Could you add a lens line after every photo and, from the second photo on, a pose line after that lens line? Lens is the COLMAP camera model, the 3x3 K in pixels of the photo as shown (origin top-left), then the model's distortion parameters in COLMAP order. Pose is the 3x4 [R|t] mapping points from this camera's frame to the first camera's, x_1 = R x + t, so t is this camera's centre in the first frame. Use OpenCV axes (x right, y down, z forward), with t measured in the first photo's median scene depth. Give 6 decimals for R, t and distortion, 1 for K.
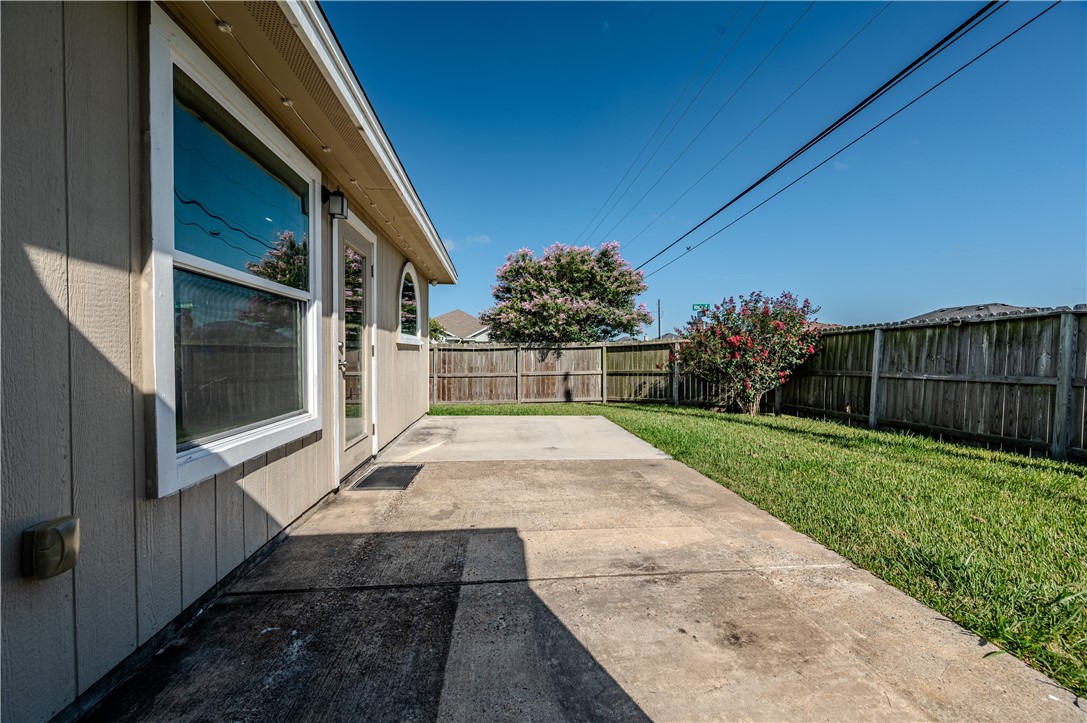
lens RADIAL K [[426.4, 0, 539.3], [0, 426.4, 365.8], [0, 0, 1]] dist [-0.001568, 0.000201]
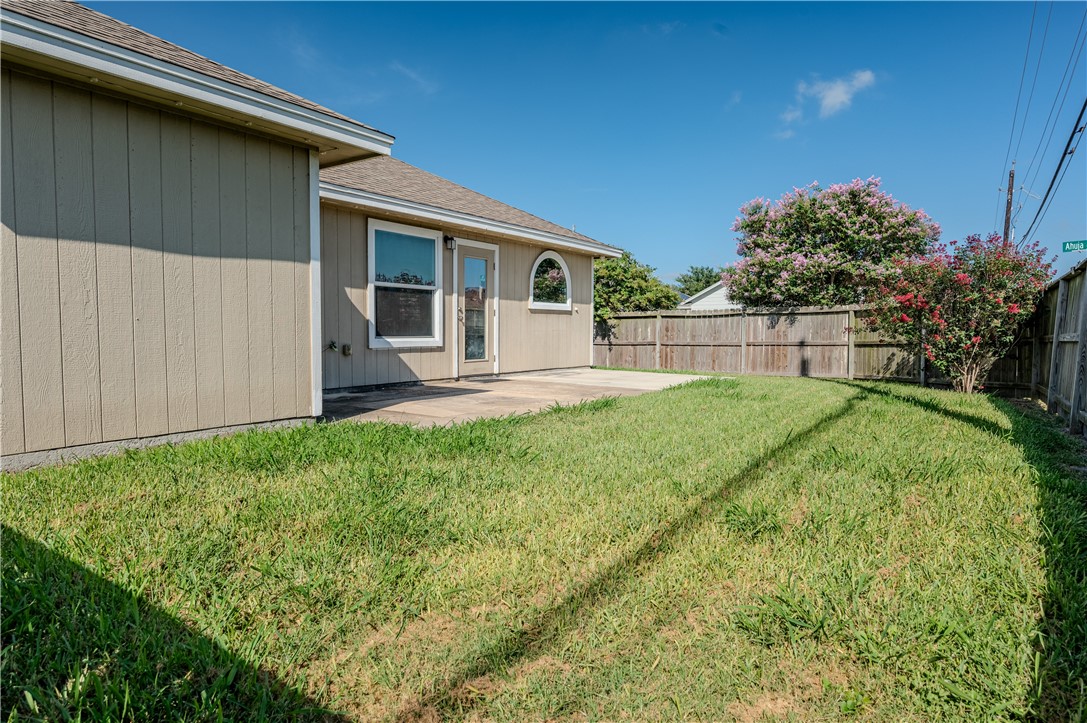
lens RADIAL K [[629.3, 0, 546.0], [0, 629.3, 364.0], [0, 0, 1]] dist [0.004176, -0.000588]
pose [[0.767240, 0.034973, -0.640406, 0.487631], [-0.019562, 0.999324, 0.031137, 0.031018], [0.641061, -0.011362, 0.767405, -0.287109]]
